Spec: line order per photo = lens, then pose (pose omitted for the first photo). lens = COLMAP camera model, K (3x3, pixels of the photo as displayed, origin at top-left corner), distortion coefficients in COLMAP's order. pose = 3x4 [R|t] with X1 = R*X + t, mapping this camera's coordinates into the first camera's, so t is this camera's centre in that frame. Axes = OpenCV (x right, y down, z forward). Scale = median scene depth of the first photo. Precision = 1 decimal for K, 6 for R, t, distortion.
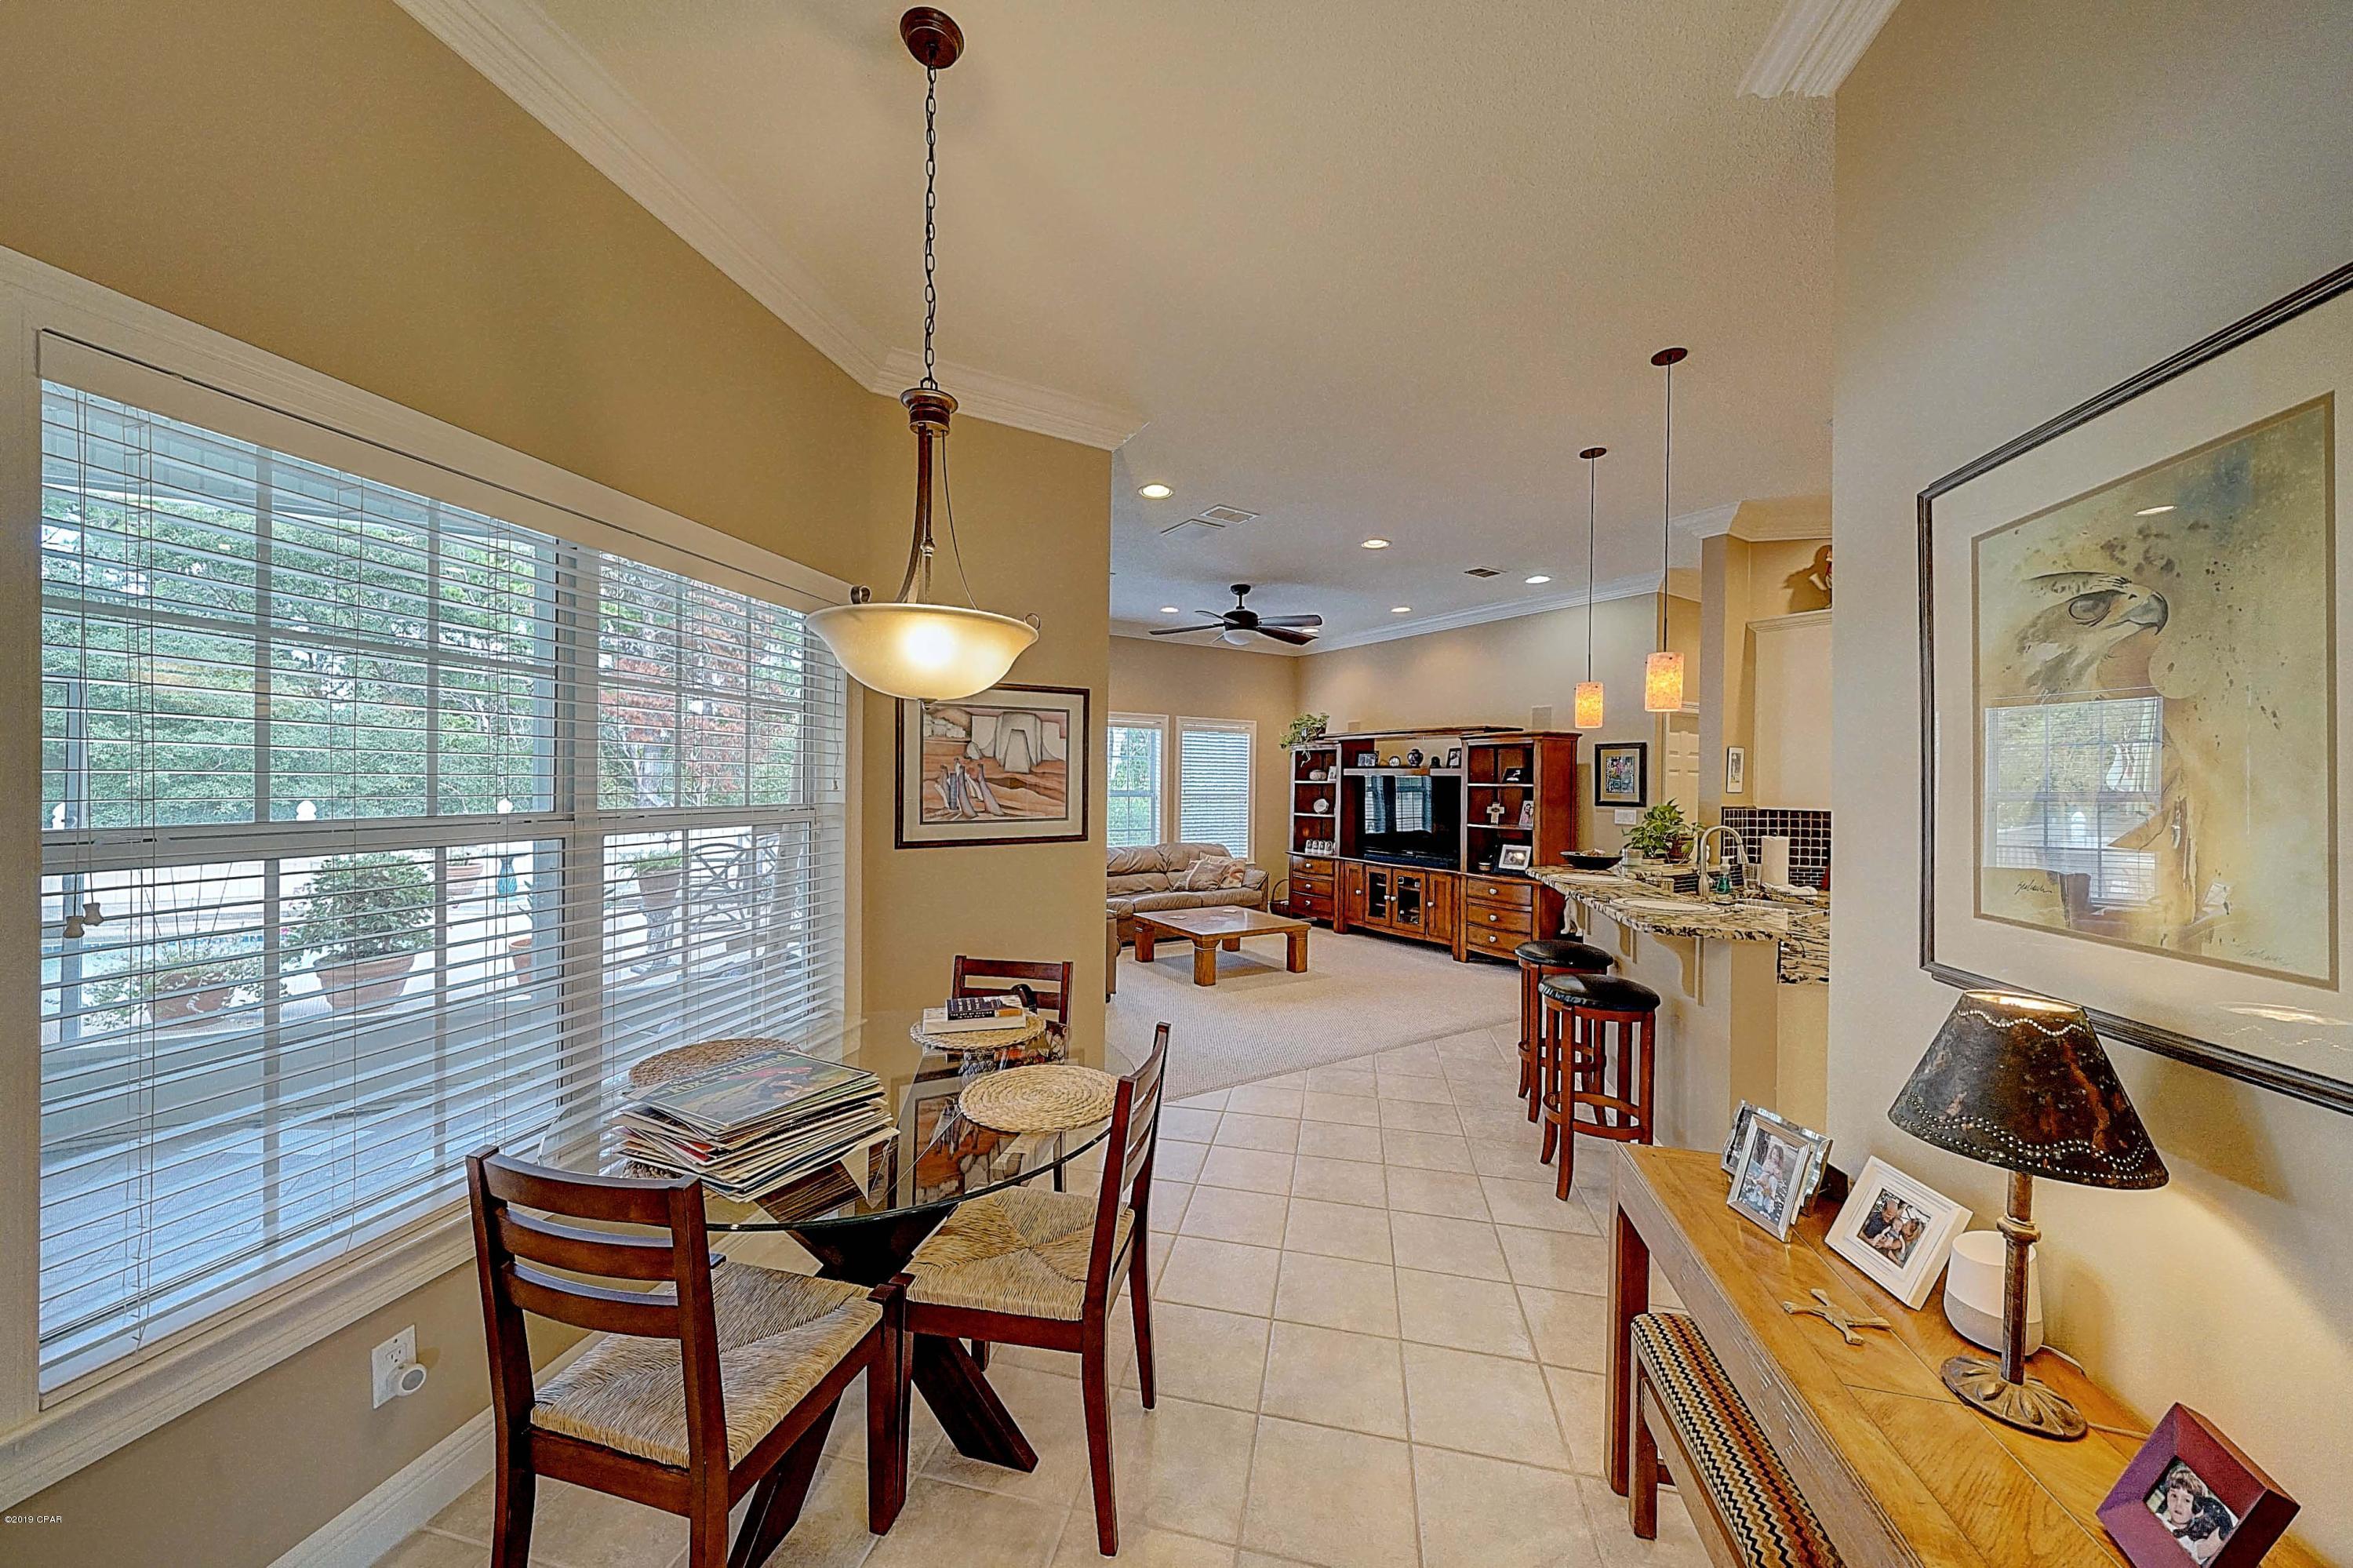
lens RADIAL K [[813.7, 0, 1179.3], [0, 813.7, 781.6], [0, 0, 1]] dist [-0.001525, 0.000036]
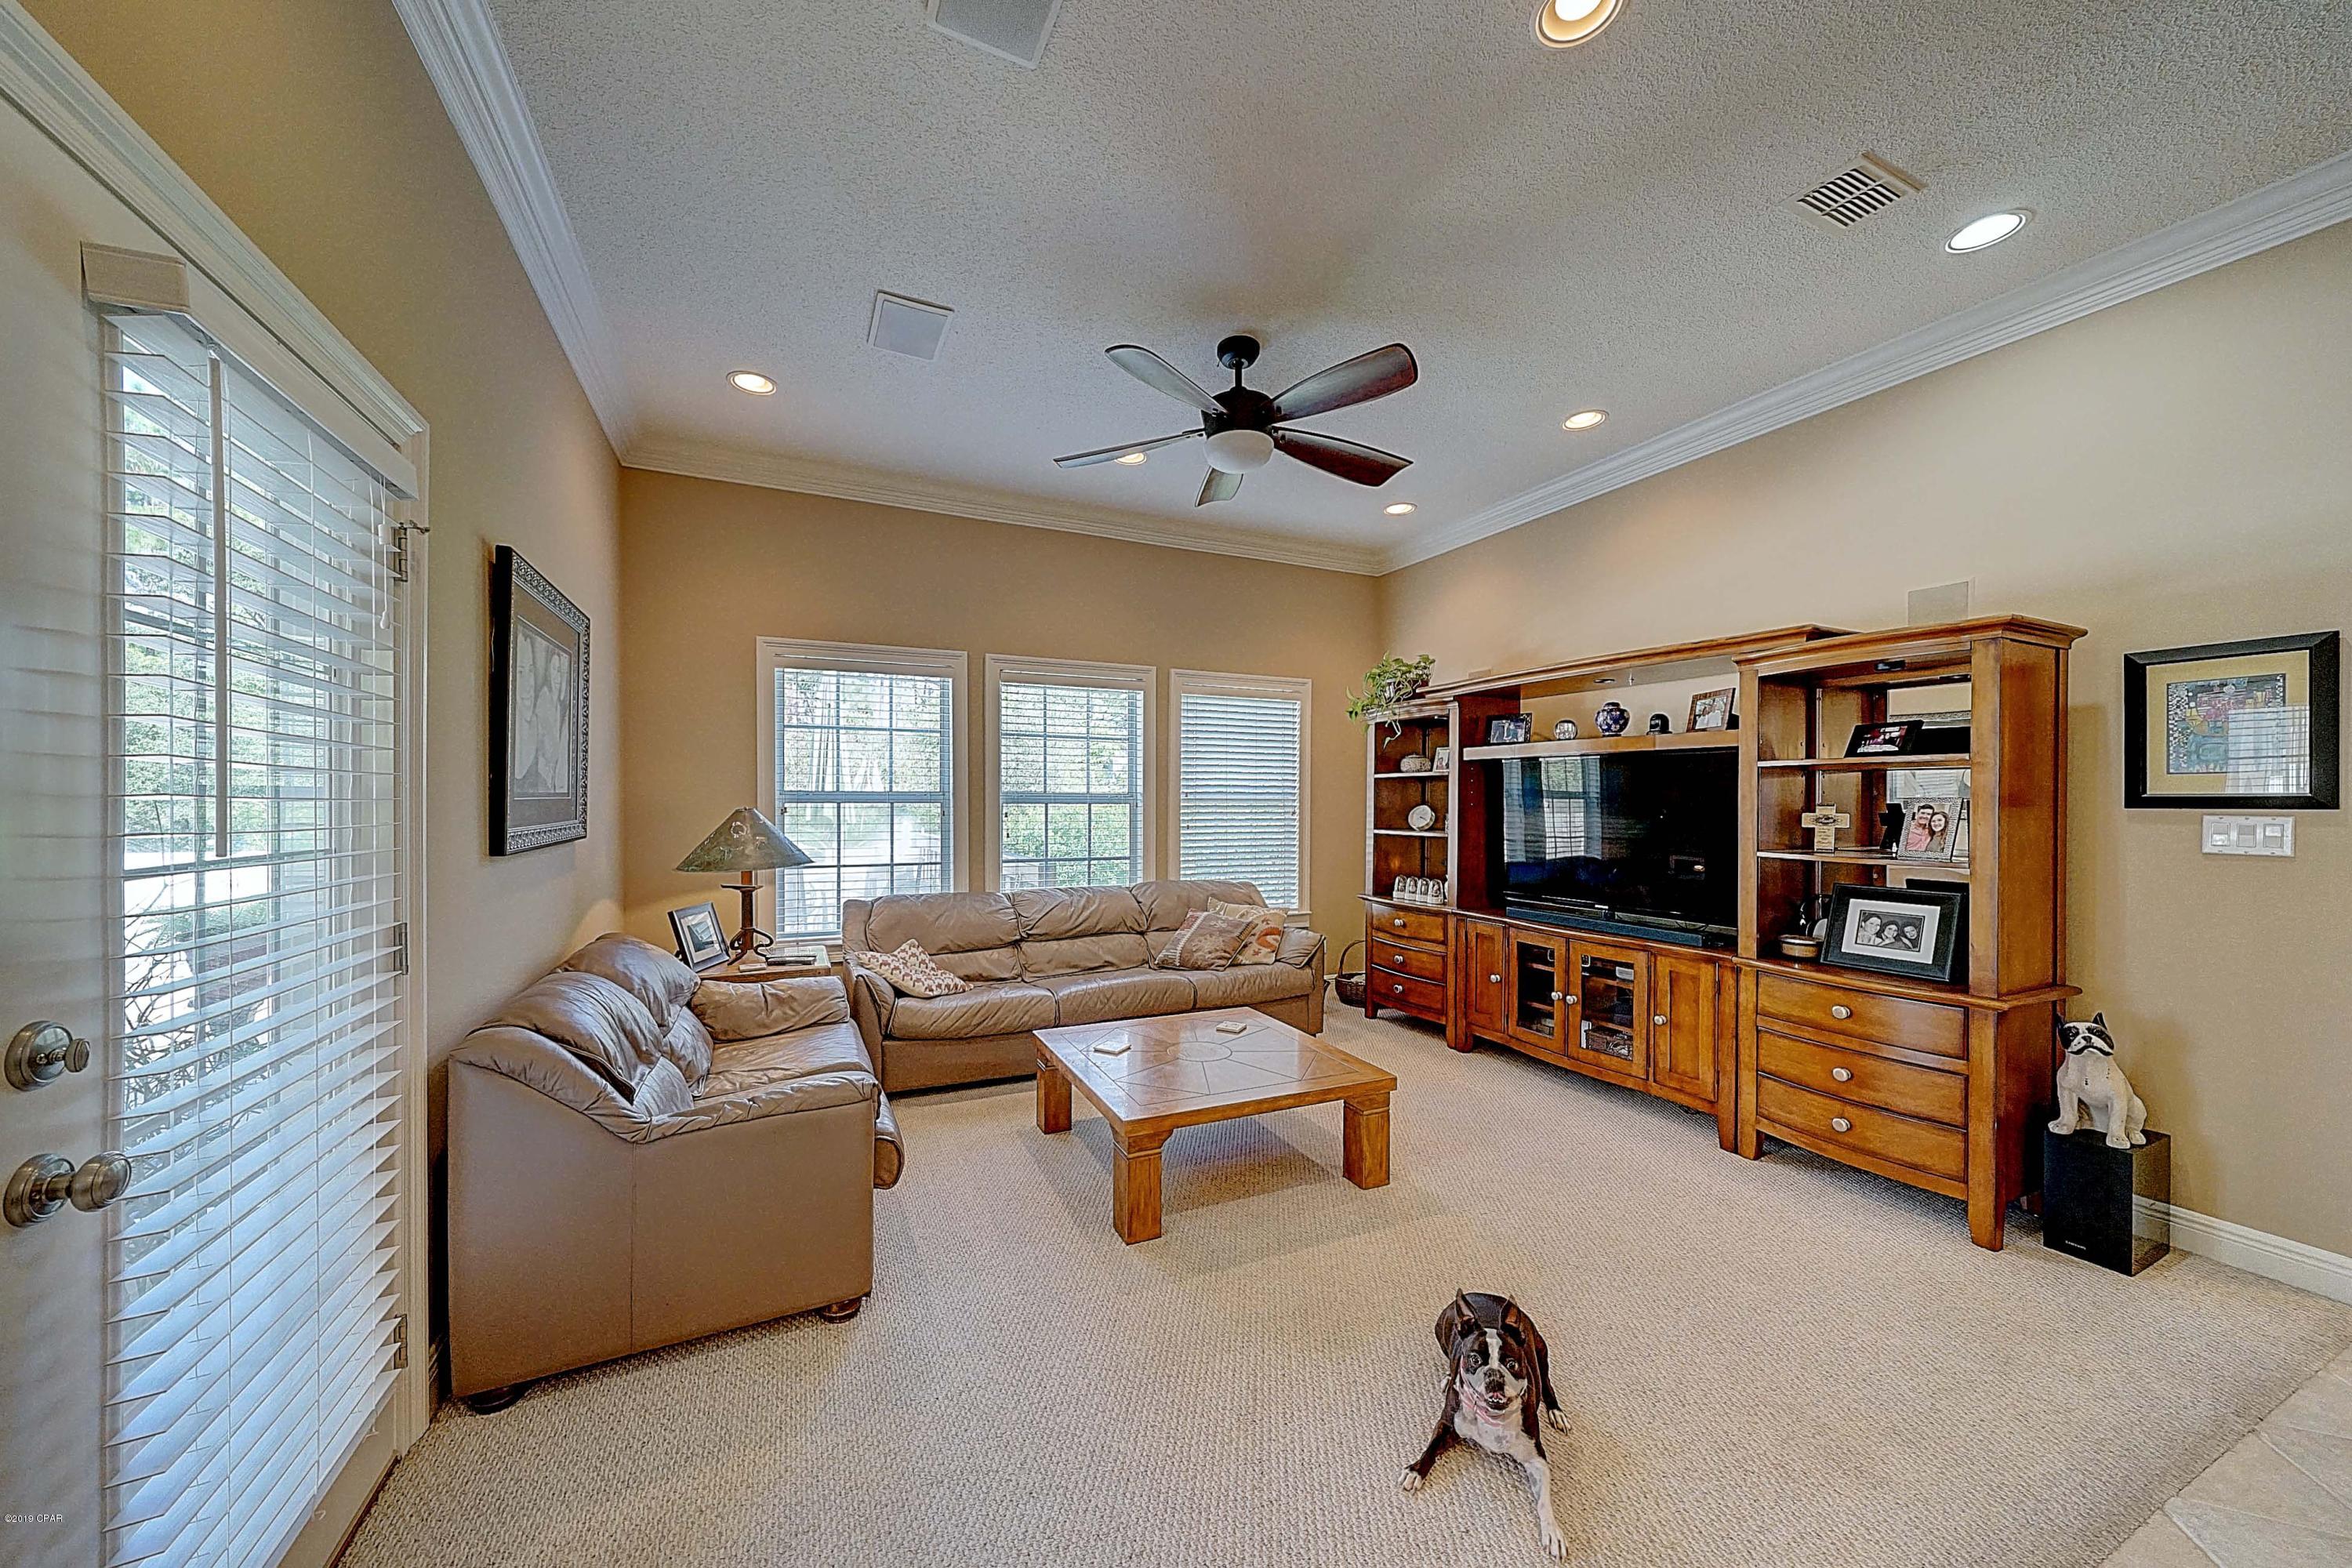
lens RADIAL K [[813.4, 0, 1168.2], [0, 813.4, 802.0], [0, 0, 1]] dist [-0.001525, 0.000036]
pose [[0.991208, -0.006623, -0.132149, 0.077884], [0.006561, 0.999978, -0.000901, 0.019723], [0.132152, 0.000026, 0.991230, 0.435881]]
